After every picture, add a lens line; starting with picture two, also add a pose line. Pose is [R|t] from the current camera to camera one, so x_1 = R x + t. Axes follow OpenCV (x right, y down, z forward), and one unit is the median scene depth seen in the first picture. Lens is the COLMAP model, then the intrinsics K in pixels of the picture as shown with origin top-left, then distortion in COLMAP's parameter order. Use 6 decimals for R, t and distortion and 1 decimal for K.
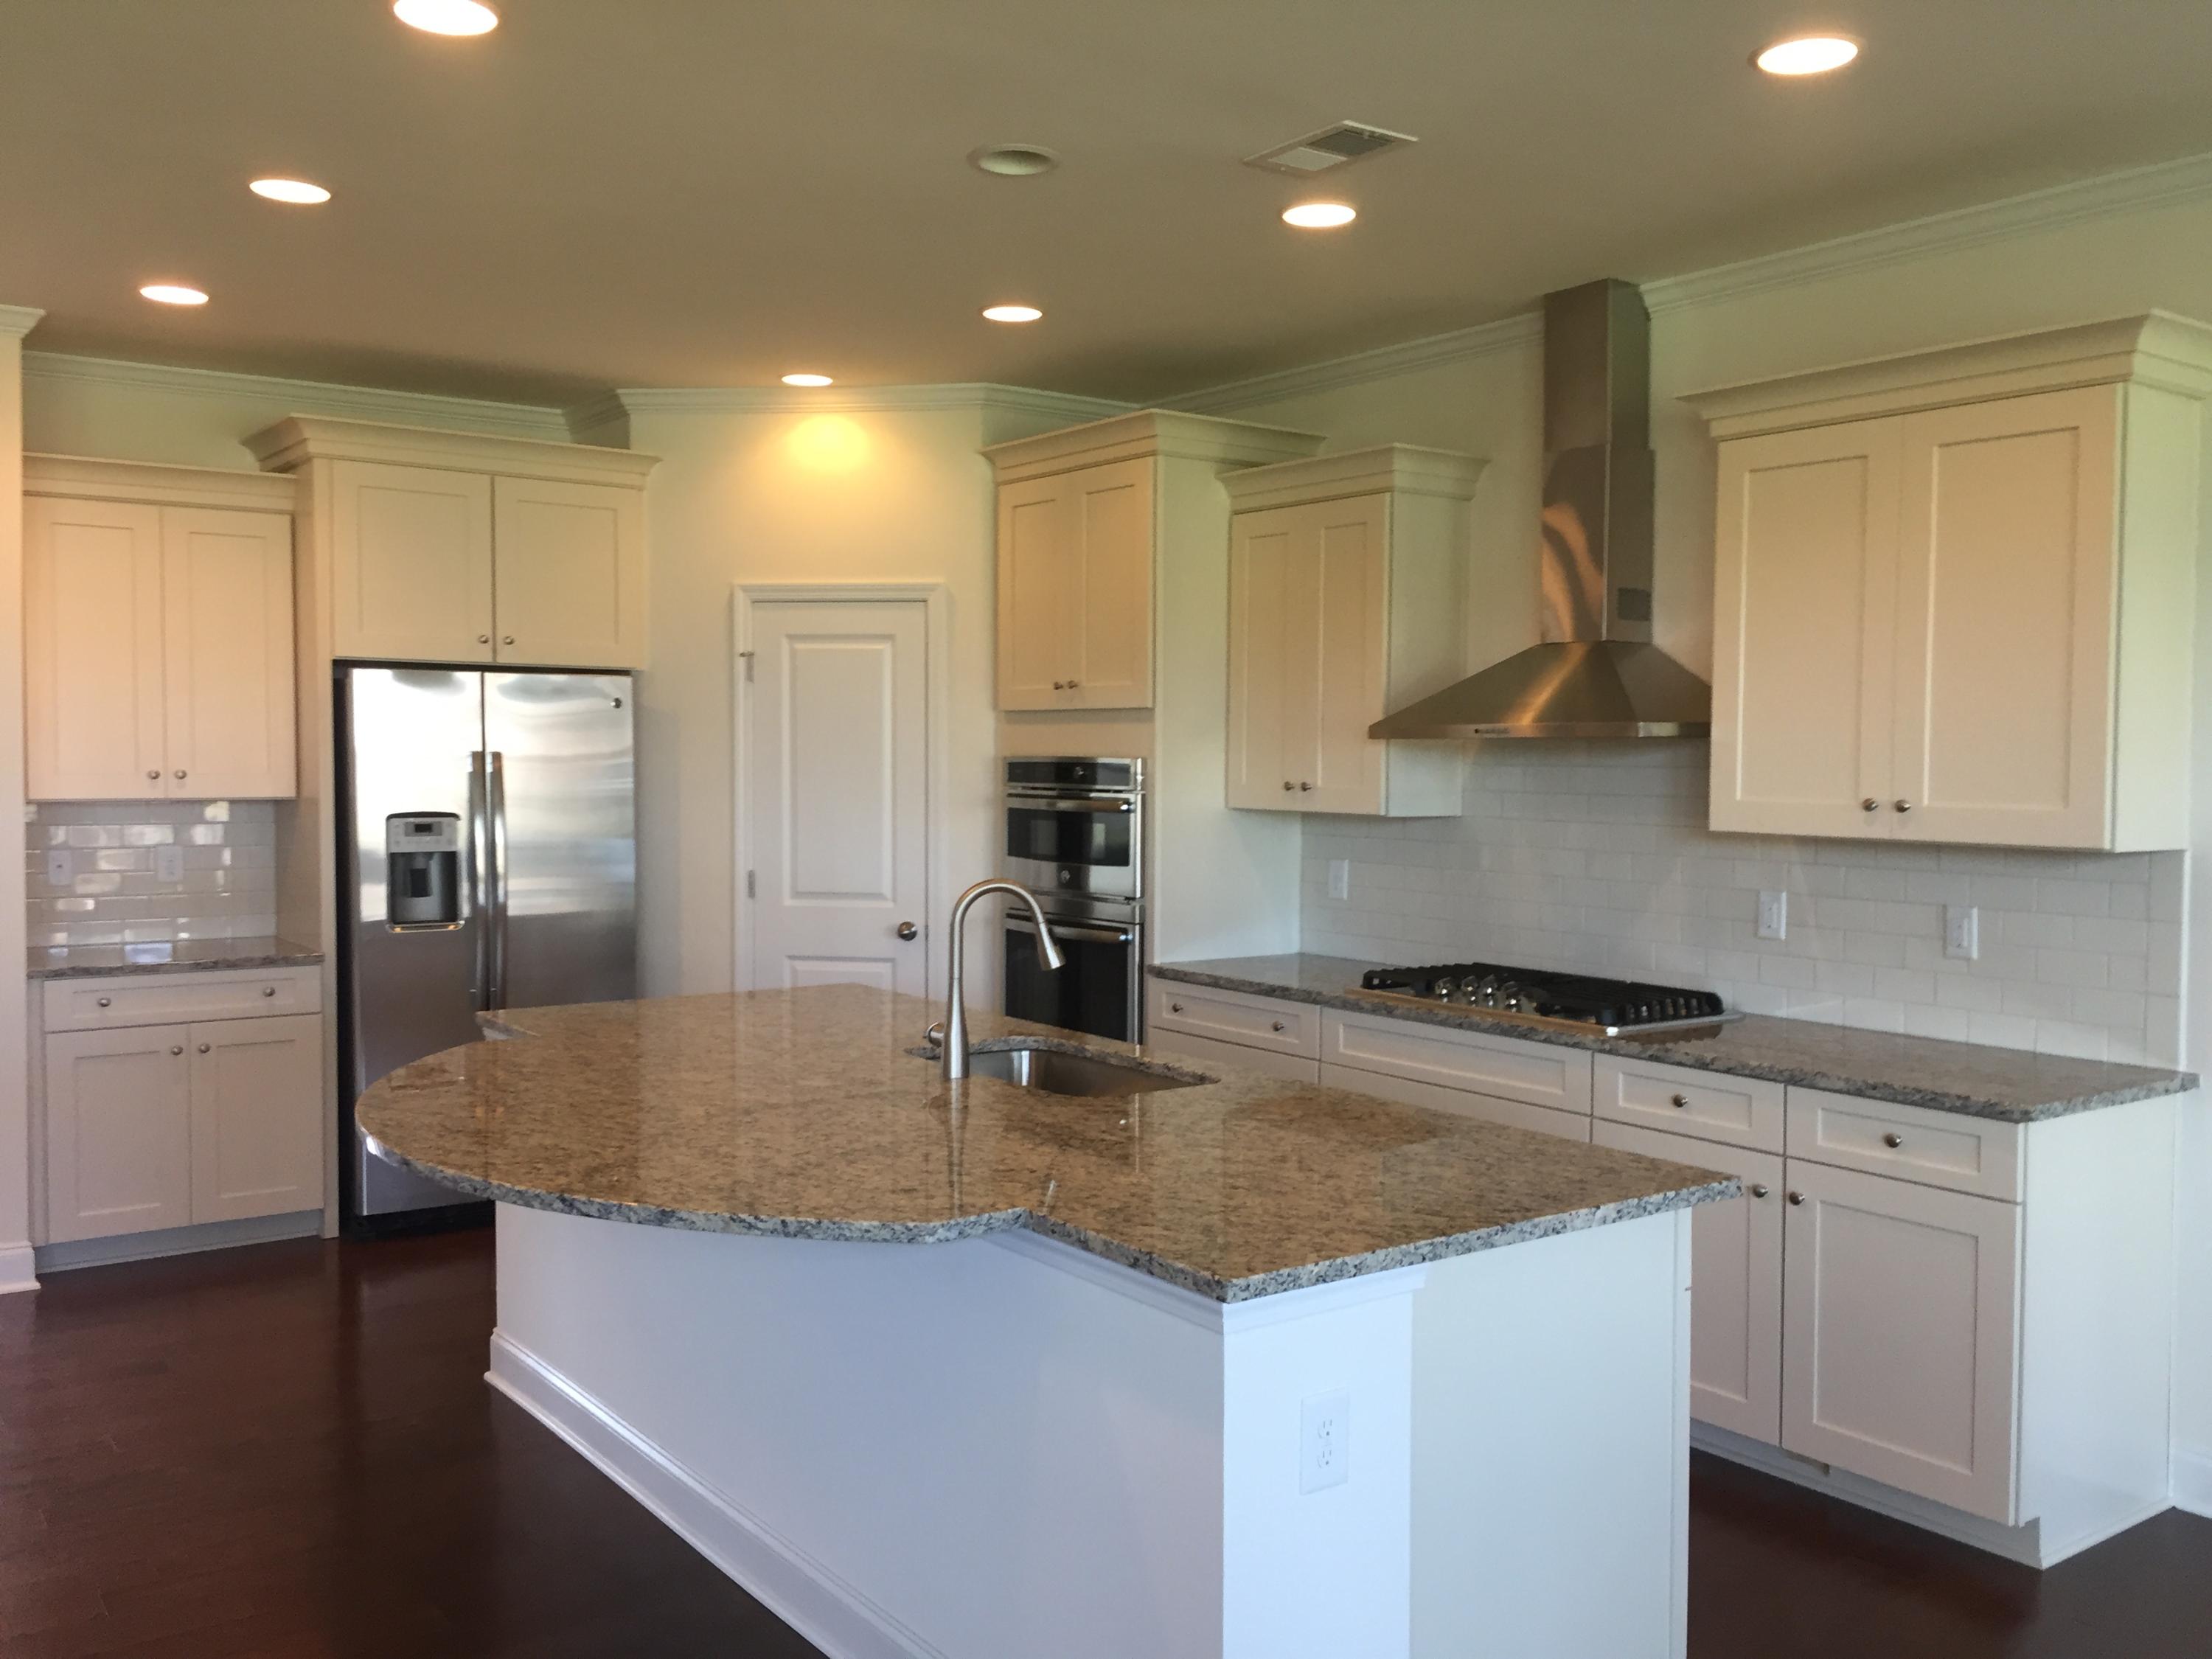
lens RADIAL K [[1932.7, 0, 1104.0], [0, 1932.7, 833.1], [0, 0, 1]] dist [0.058124, -0.005684]
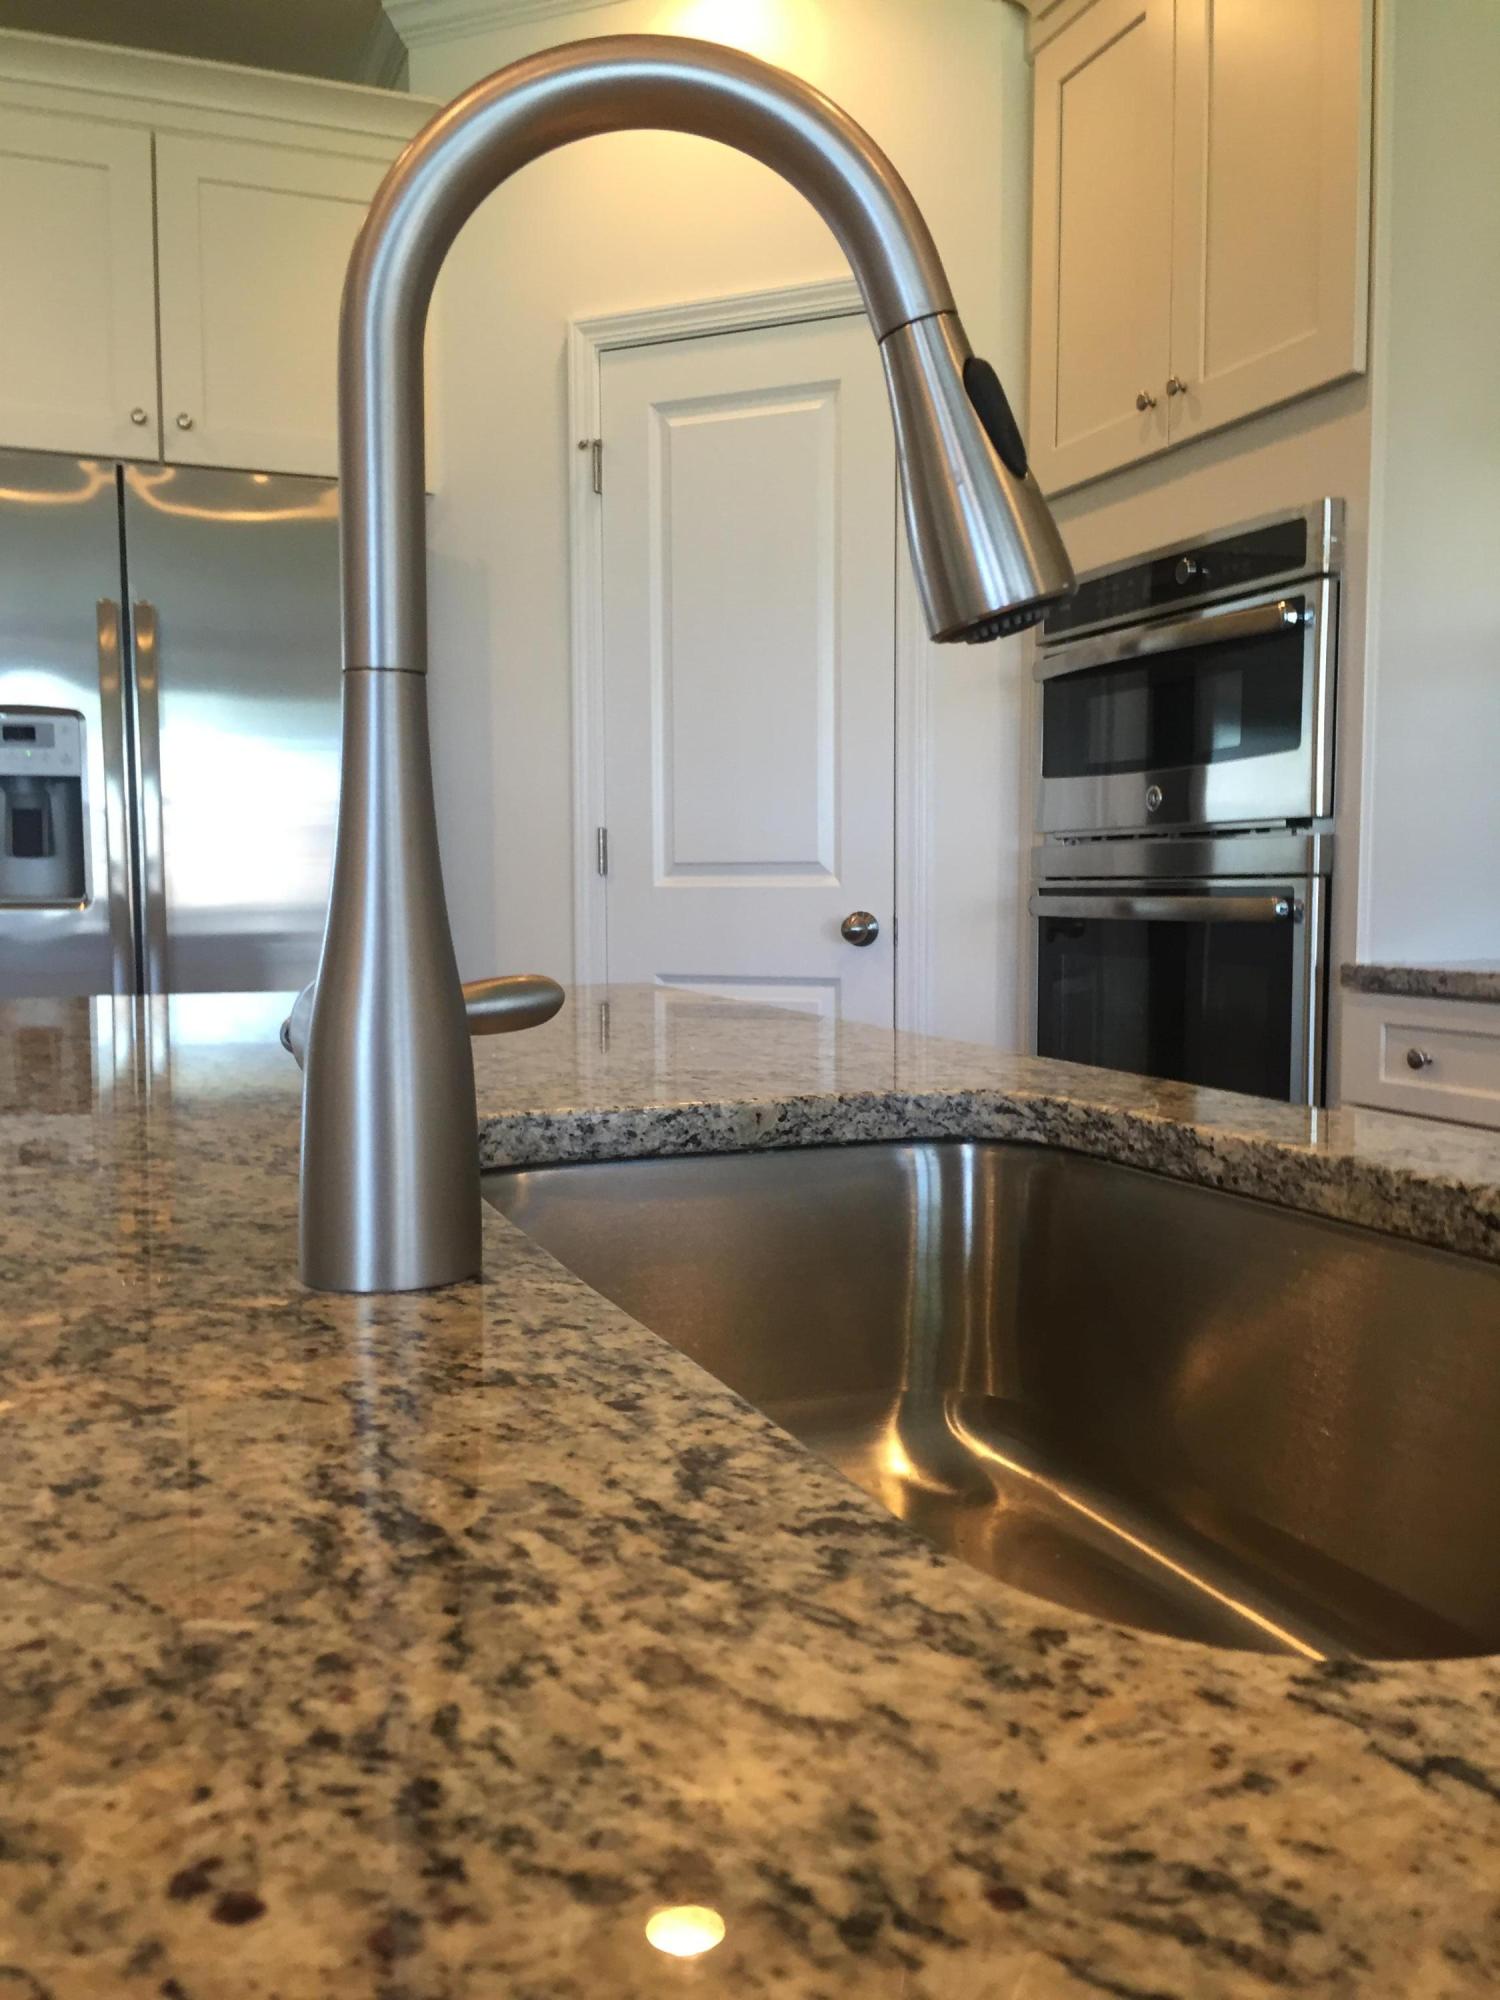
lens RADIAL K [[1747.5, 0, 755.2], [0, 1747.5, 1006.5], [0, 0, 1]] dist [0.058124, -0.005684]
pose [[0.967813, 0.008348, -0.251531, -0.005613], [-0.000870, 0.999555, 0.029825, 0.060812], [0.251668, -0.028646, 0.967390, 0.533567]]
